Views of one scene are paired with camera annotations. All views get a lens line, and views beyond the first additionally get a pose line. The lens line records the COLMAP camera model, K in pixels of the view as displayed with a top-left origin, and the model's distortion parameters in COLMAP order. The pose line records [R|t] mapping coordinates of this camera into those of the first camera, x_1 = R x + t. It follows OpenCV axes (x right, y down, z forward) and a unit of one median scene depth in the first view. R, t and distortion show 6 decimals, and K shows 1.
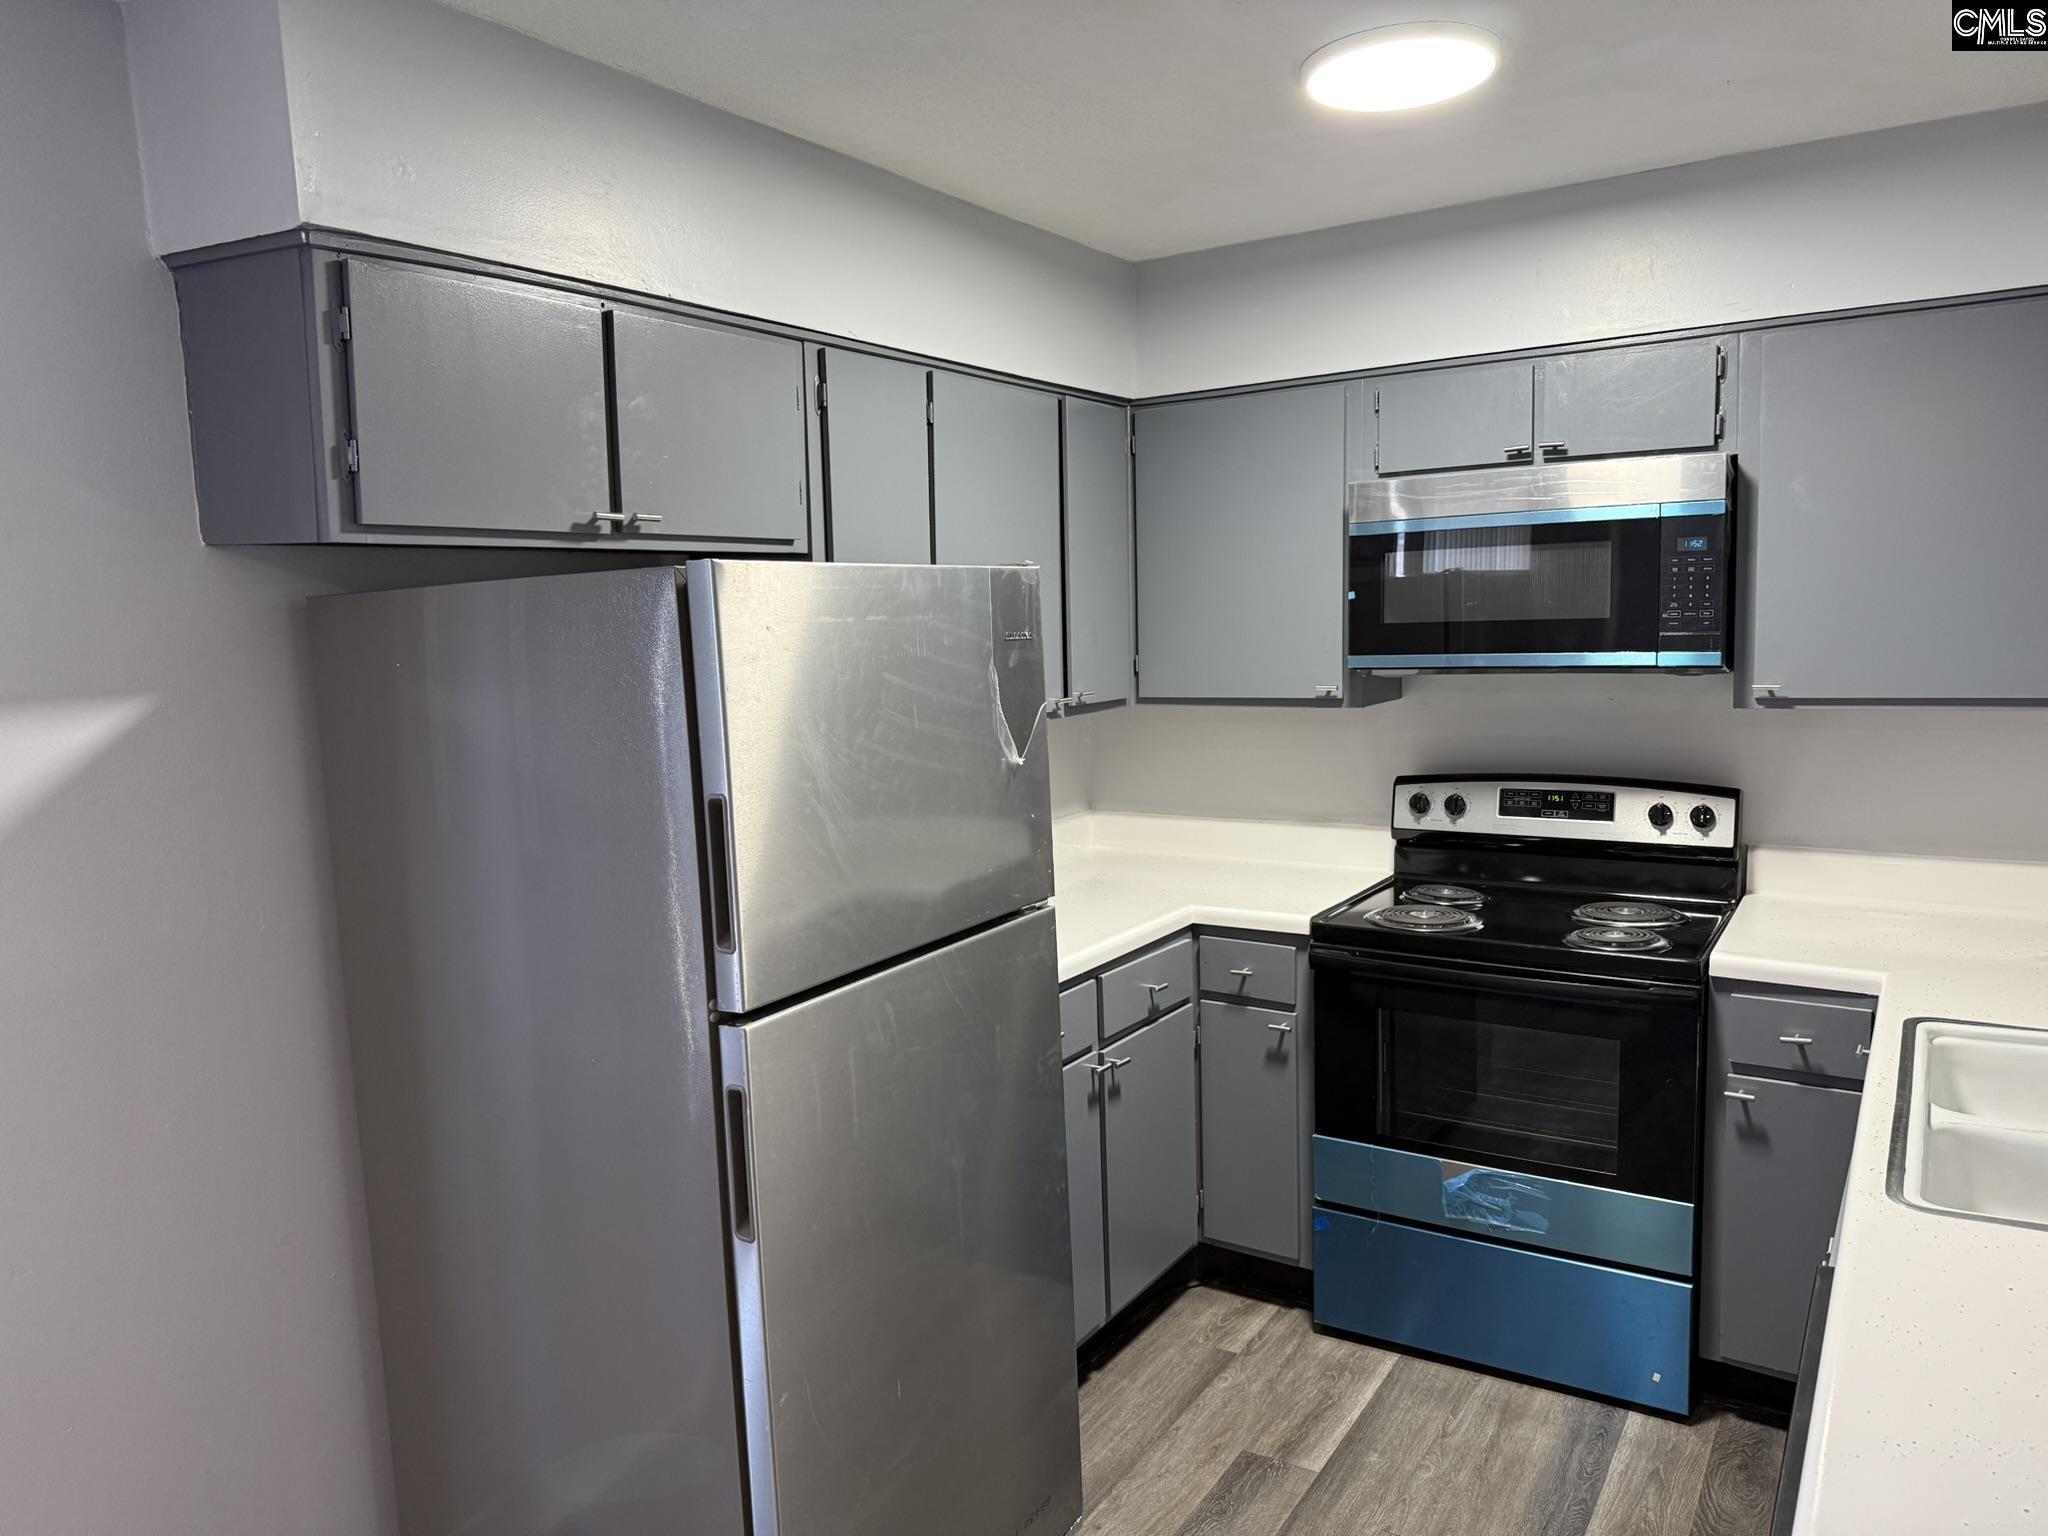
lens RADIAL K [[1445.8, 0, 1025.2], [0, 1445.8, 756.1], [0, 0, 1]] dist [0.003518, -0.011326]
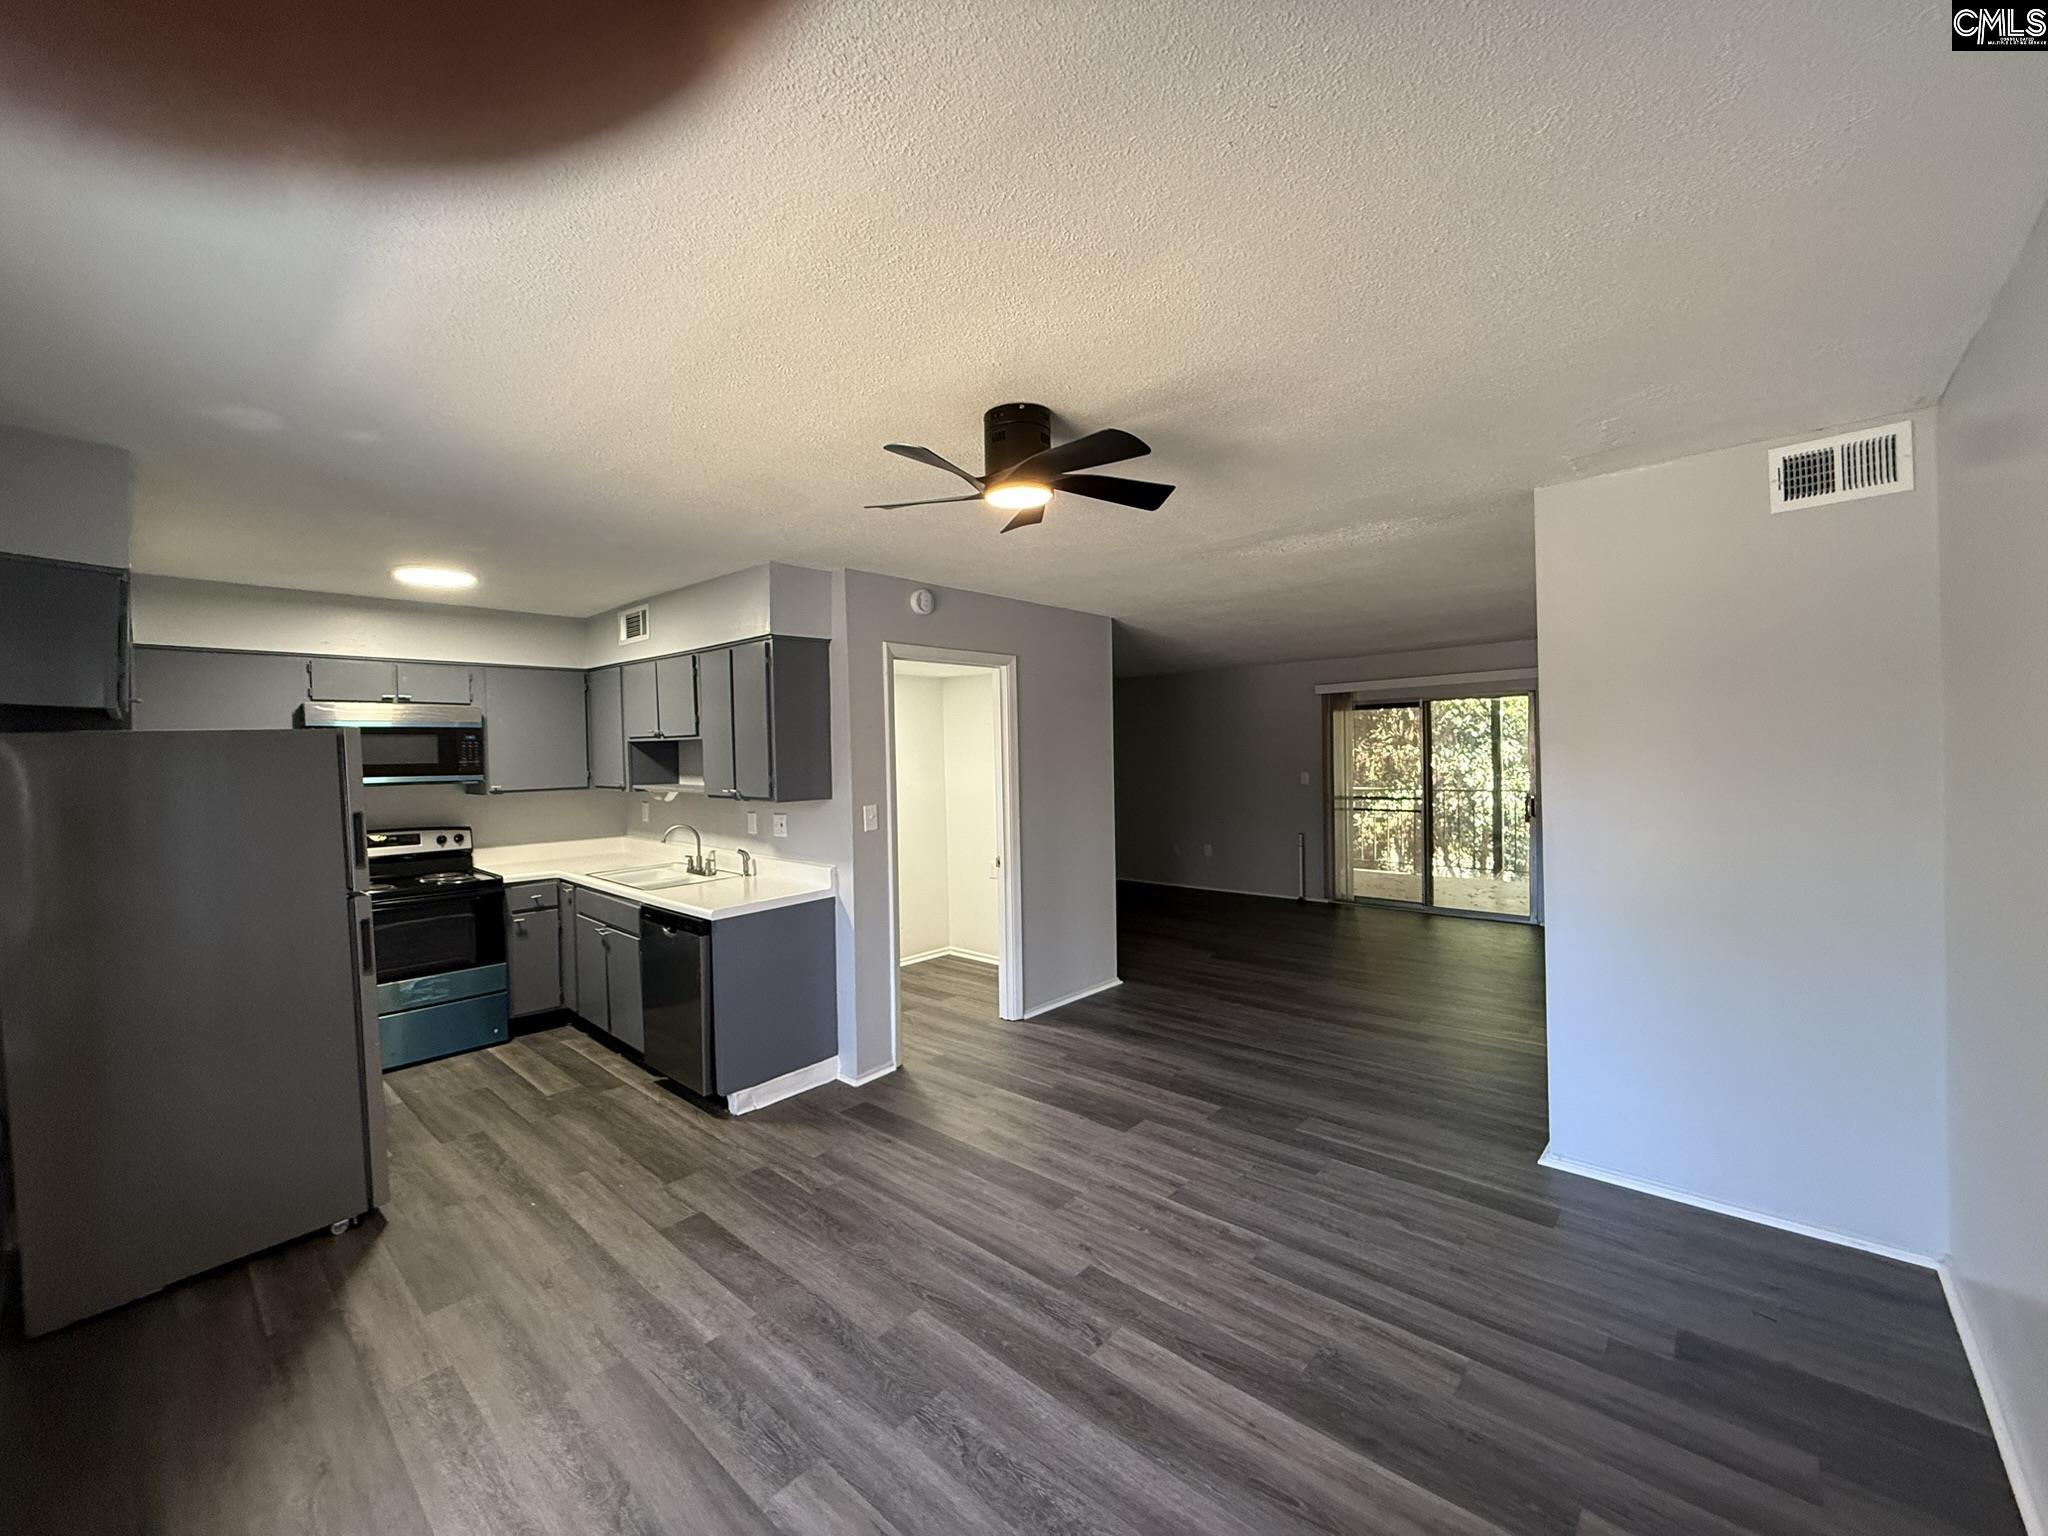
lens RADIAL K [[811.9, 0, 1027.9], [0, 811.9, 808.0], [0, 0, 1]] dist [-0.001590, -0.000307]
pose [[0.154611, -0.040919, 0.987128, -0.916812], [0.113440, 0.993269, 0.023406, 0.076031], [-0.981441, 0.108361, 0.158212, -0.306265]]
